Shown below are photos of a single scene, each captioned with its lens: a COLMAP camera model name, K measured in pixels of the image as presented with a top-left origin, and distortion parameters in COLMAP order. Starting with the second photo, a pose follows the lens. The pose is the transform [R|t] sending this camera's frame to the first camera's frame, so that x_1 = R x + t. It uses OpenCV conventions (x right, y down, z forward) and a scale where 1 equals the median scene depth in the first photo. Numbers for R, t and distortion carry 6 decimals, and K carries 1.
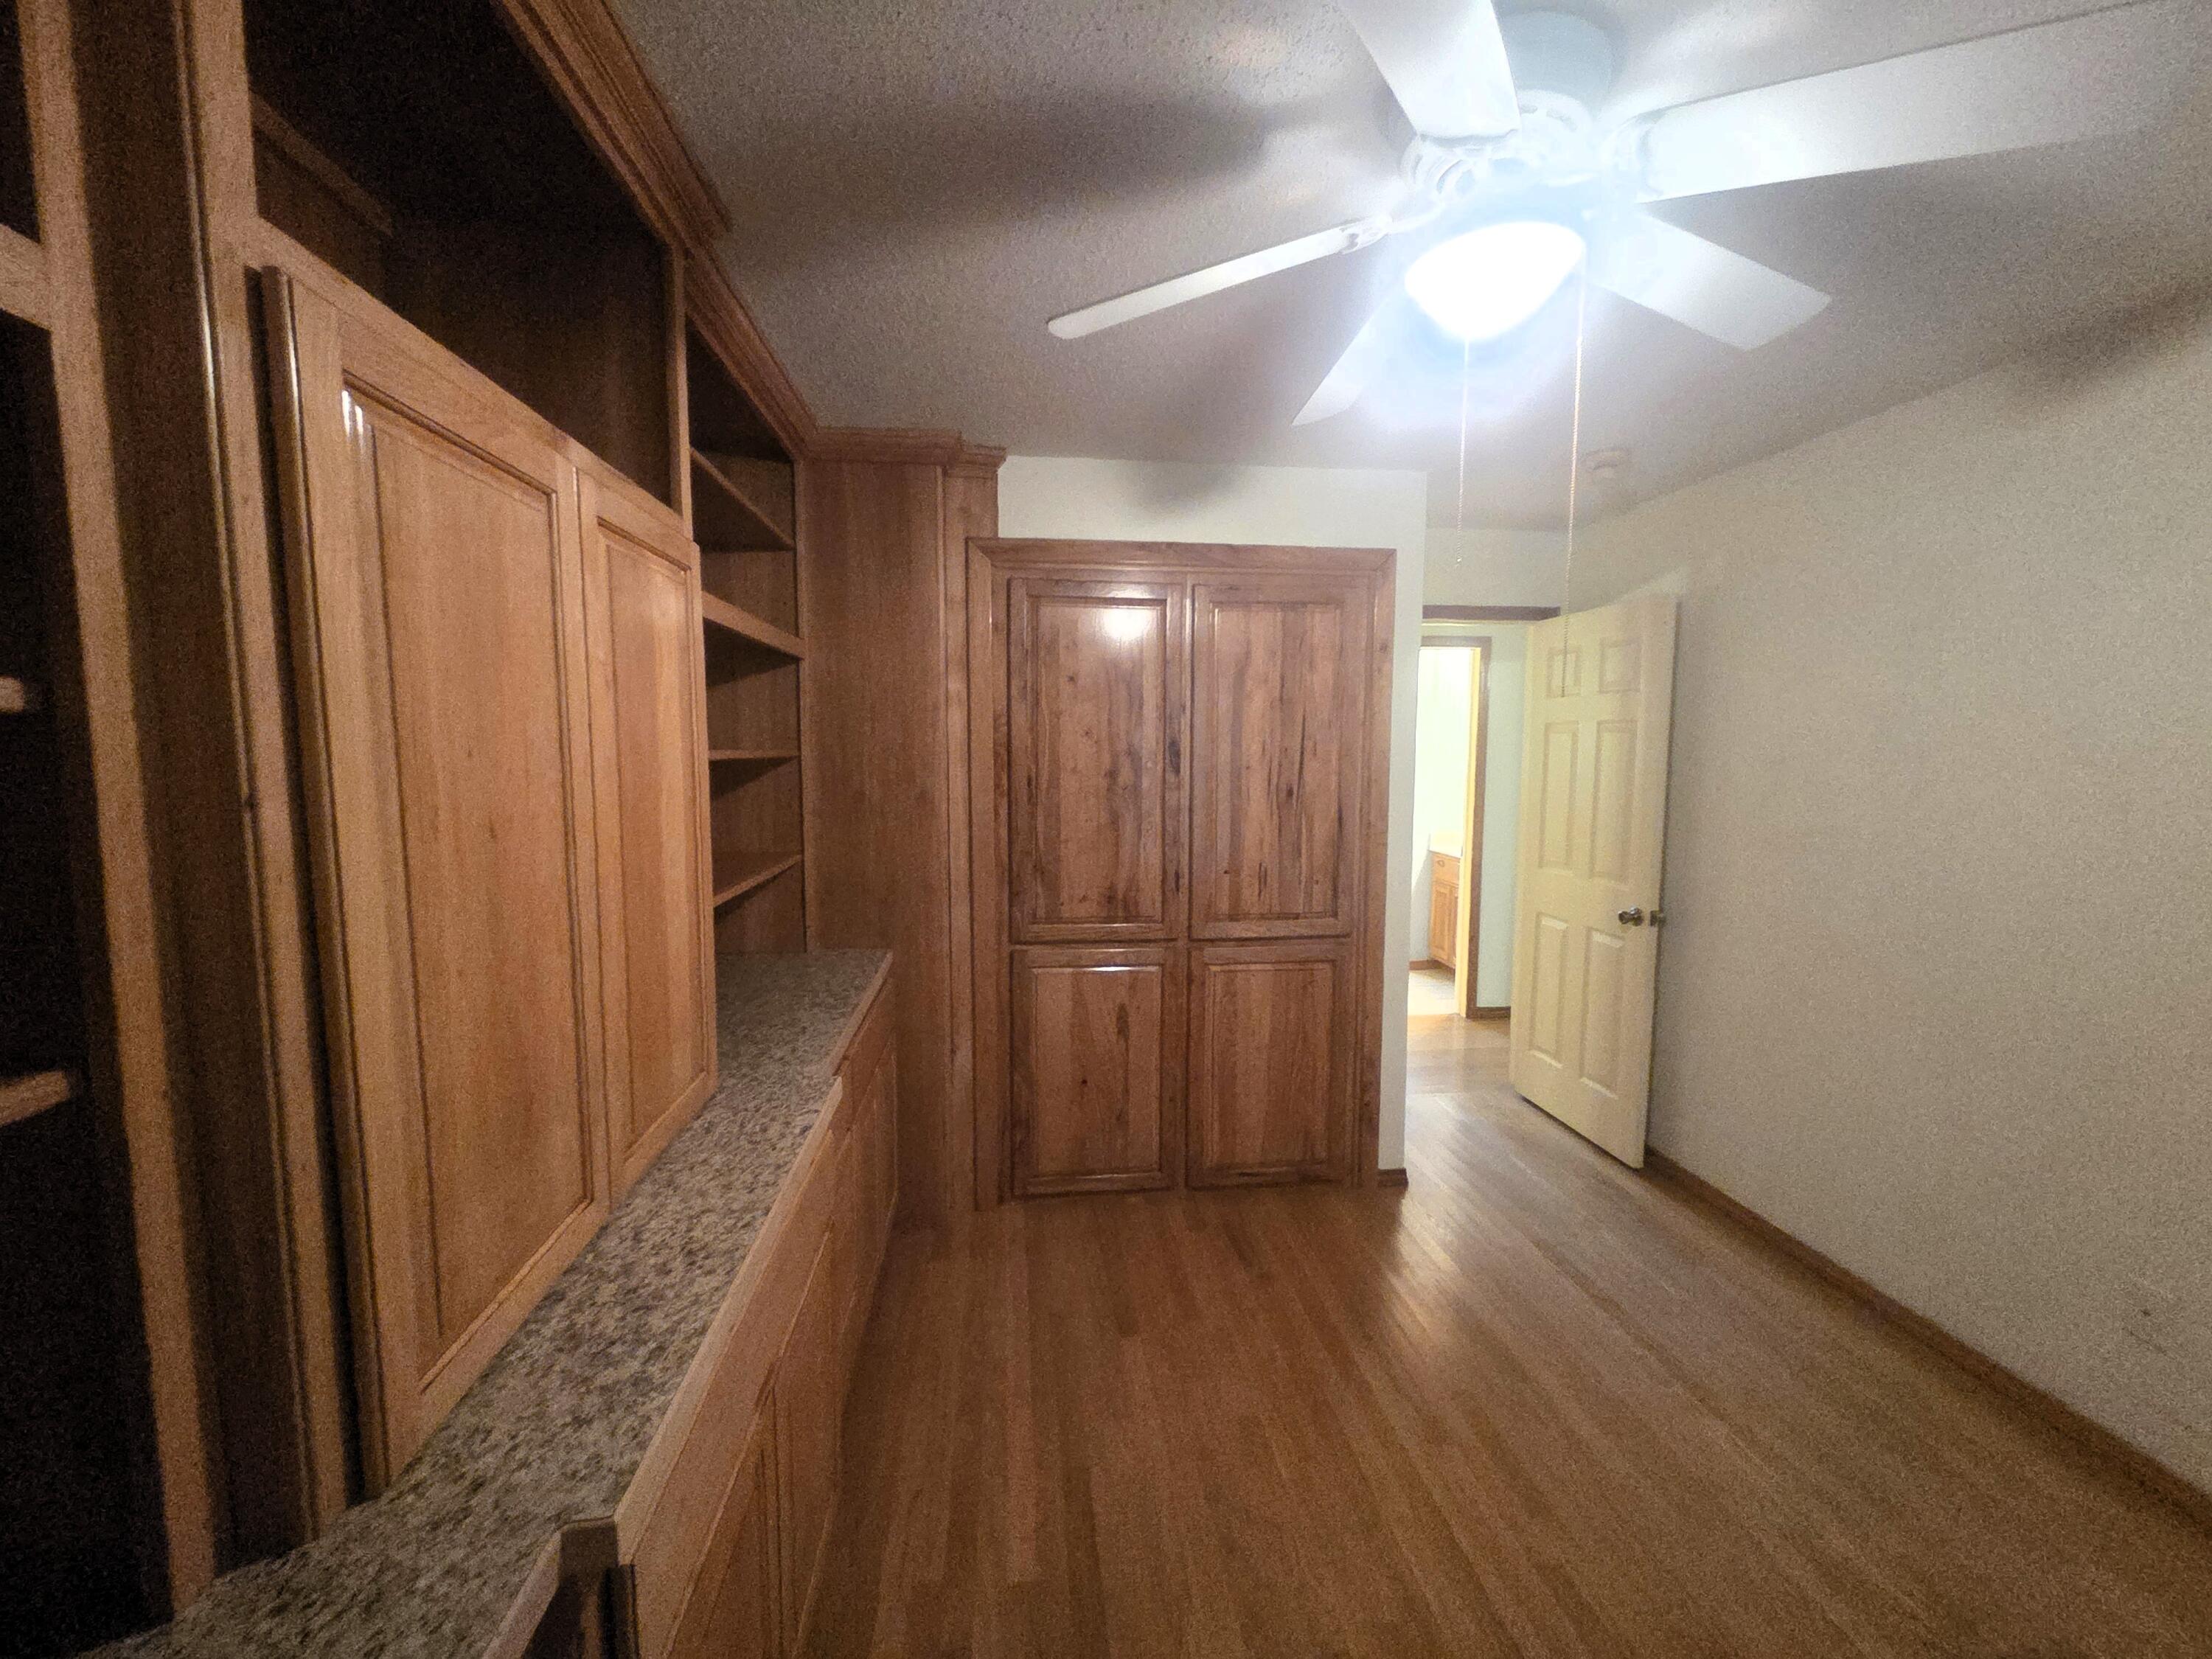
lens RADIAL K [[898.6, 0, 1094.2], [0, 898.6, 836.0], [0, 0, 1]] dist [0.000757, 0.000923]
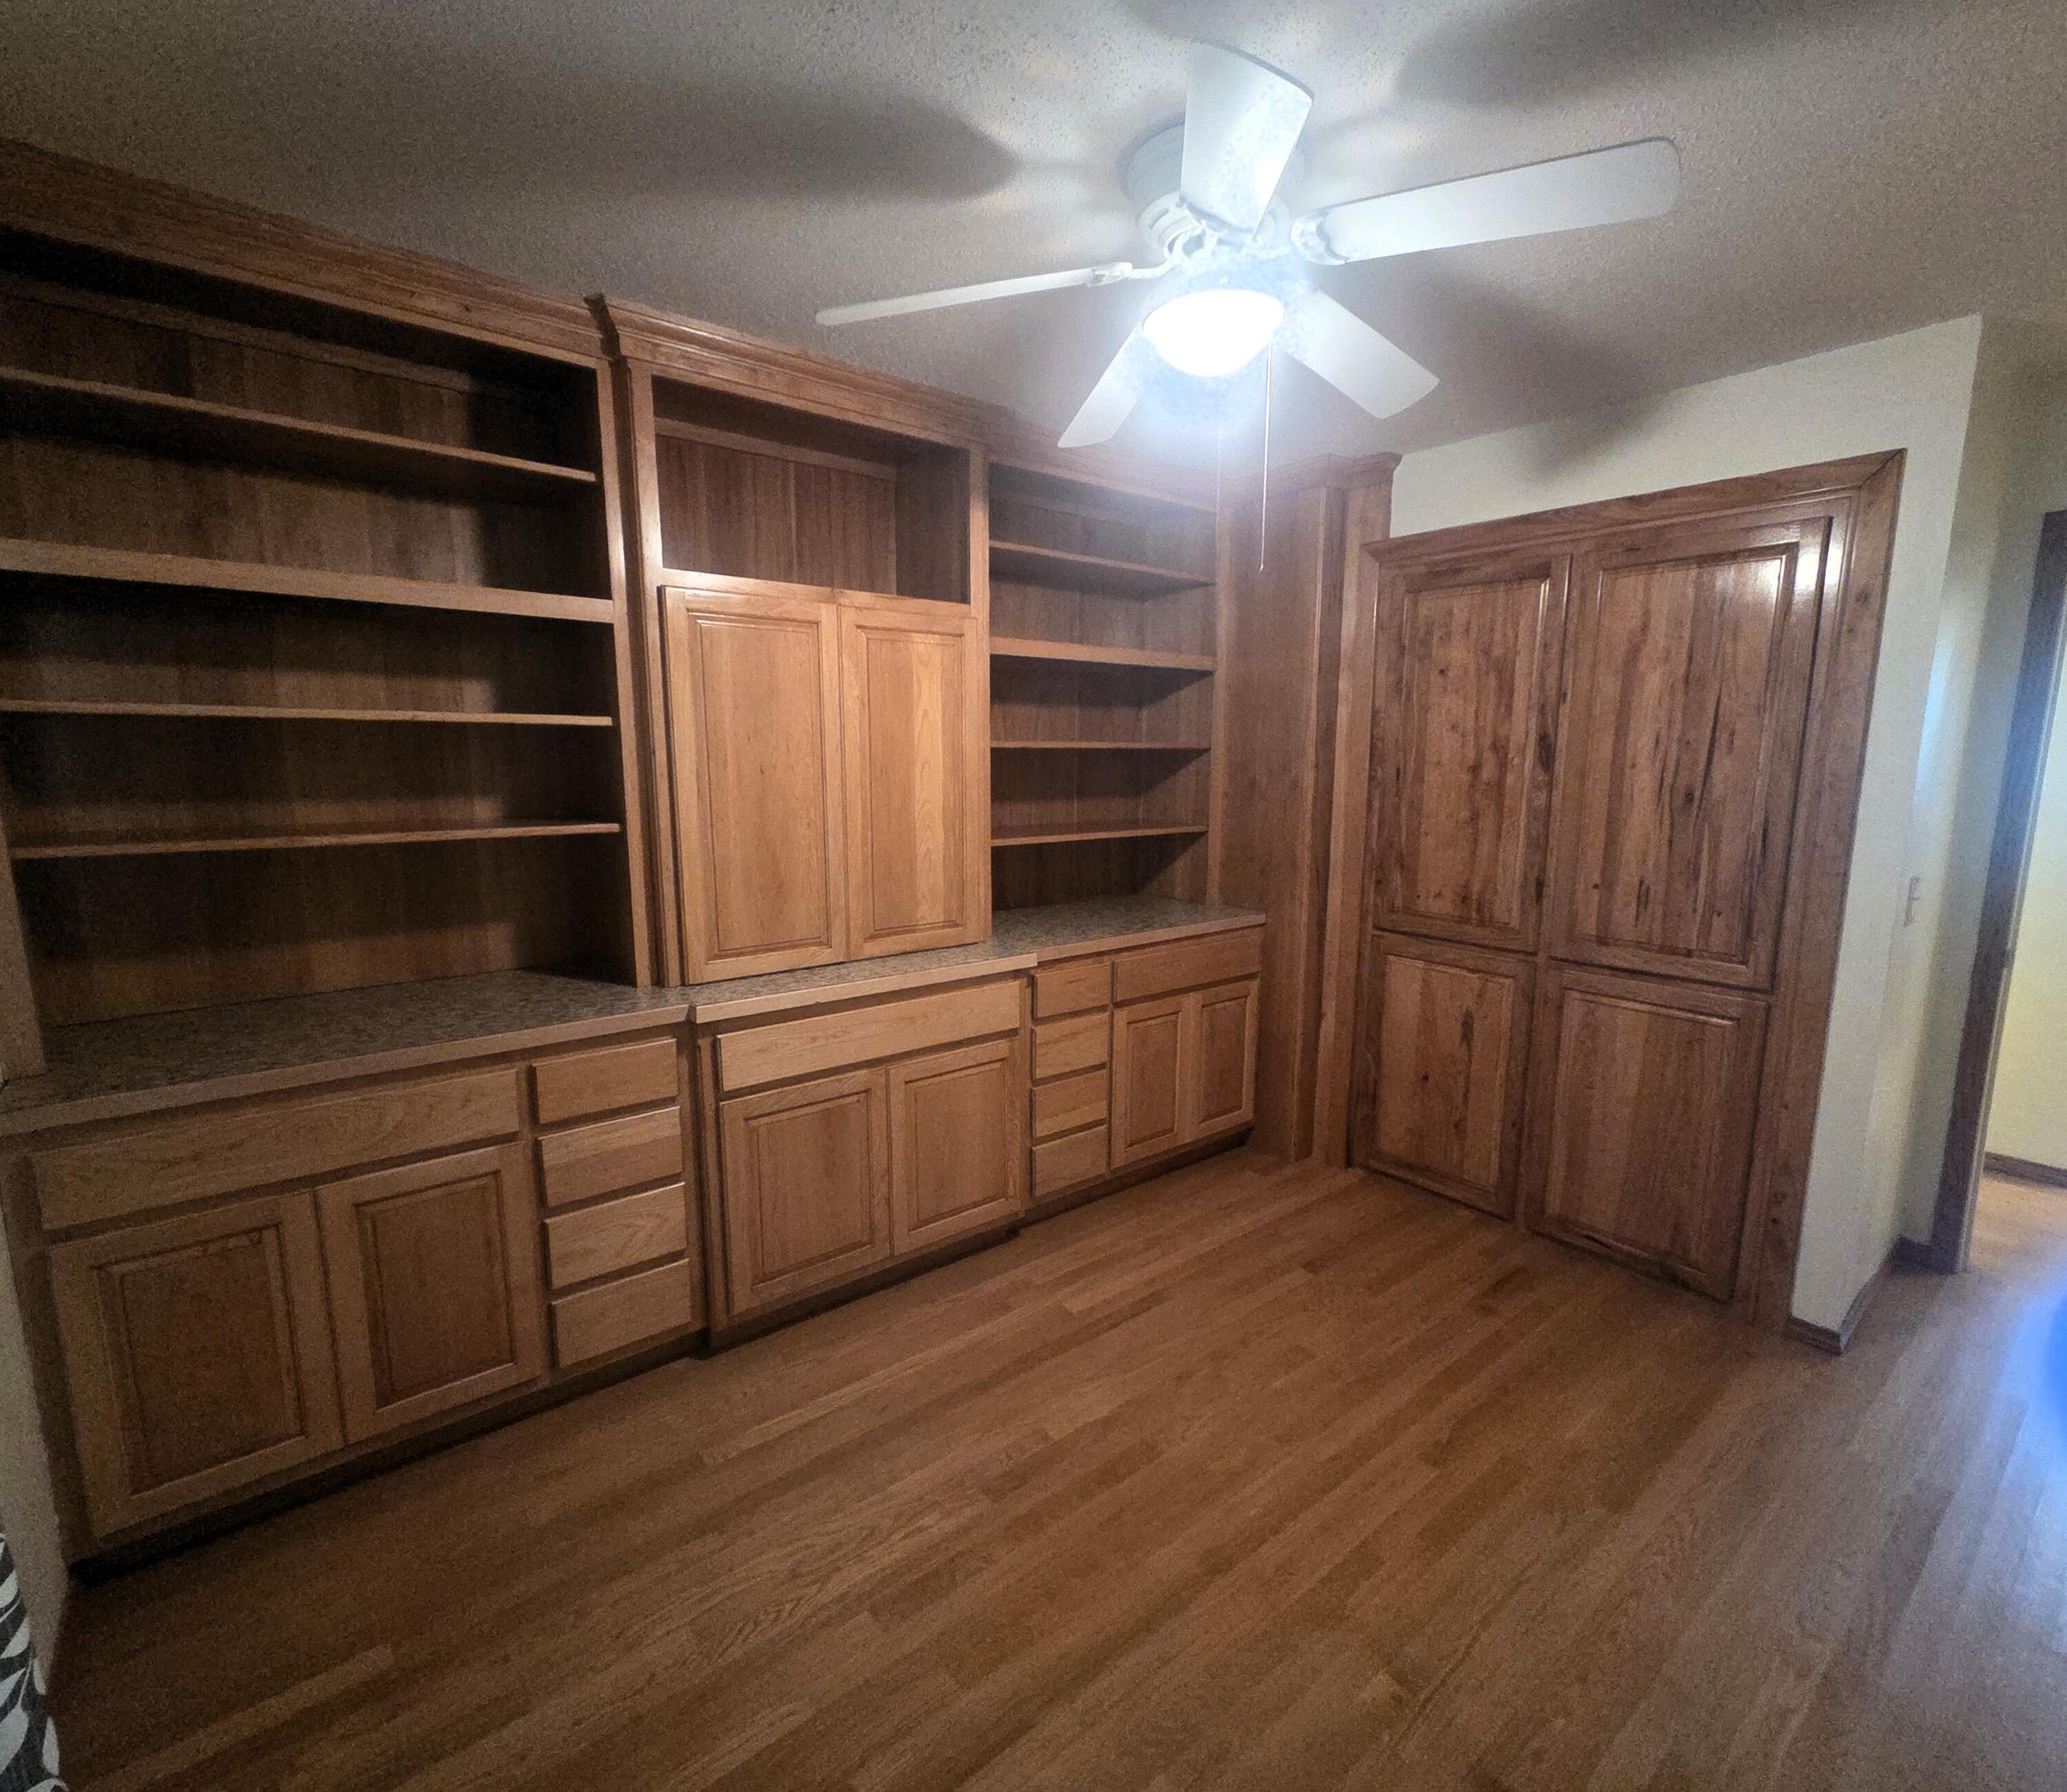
lens RADIAL K [[951.8, 0, 1043.3], [0, 951.8, 904.5], [0, 0, 1]] dist [0.002251, -0.000125]
pose [[0.558615, 0.134916, -0.818380, 0.606469], [-0.084661, 0.990803, 0.105552, 0.006001], [0.825095, 0.010322, 0.564900, 0.045595]]
